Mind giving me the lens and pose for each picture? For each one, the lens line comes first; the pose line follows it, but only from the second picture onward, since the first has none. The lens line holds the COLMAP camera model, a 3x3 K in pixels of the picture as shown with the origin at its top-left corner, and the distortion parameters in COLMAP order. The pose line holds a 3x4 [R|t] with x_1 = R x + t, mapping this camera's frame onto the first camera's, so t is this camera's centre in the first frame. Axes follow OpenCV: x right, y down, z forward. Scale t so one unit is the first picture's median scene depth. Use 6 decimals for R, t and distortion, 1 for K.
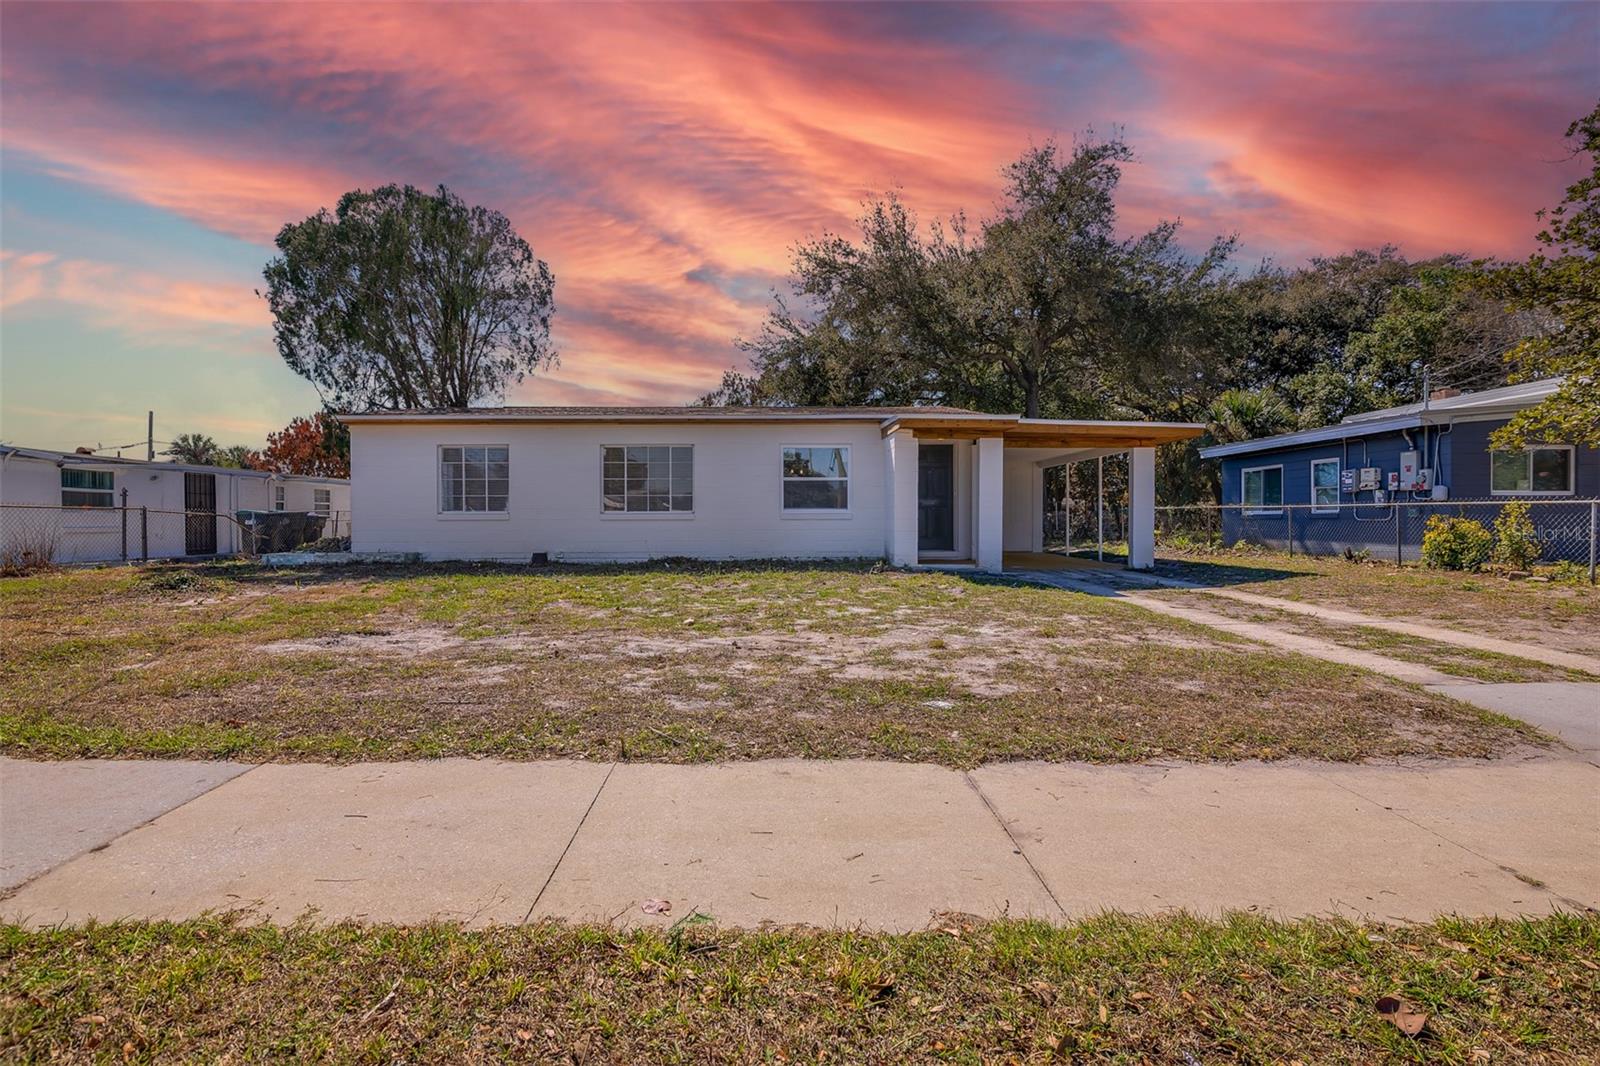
lens RADIAL K [[724.0, 0, 798.7], [0, 724.0, 522.3], [0, 0, 1]] dist [-0.000856, -0.000017]
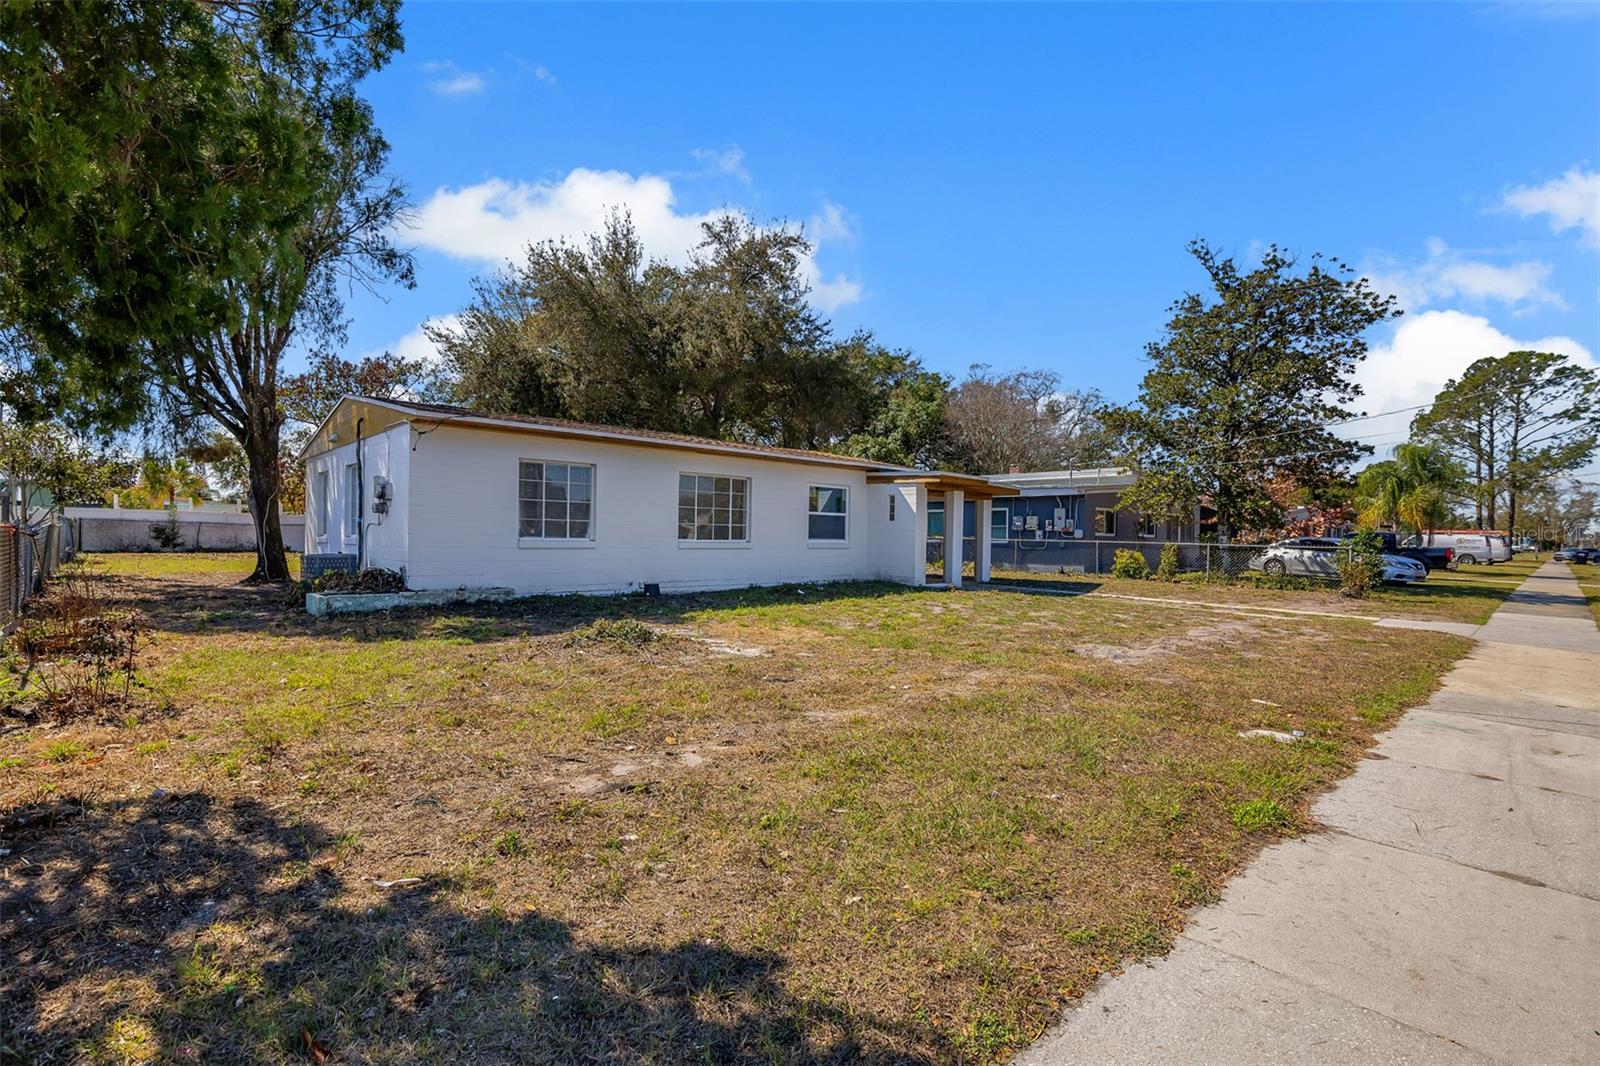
lens RADIAL K [[724.0, 0, 805.4], [0, 724.0, 537.9], [0, 0, 1]] dist [-0.000856, -0.000017]
pose [[0.745919, 0.013055, 0.665909, -0.705162], [-0.012281, 0.999907, -0.005846, -0.012375], [-0.665924, -0.003817, 0.746010, 0.144666]]
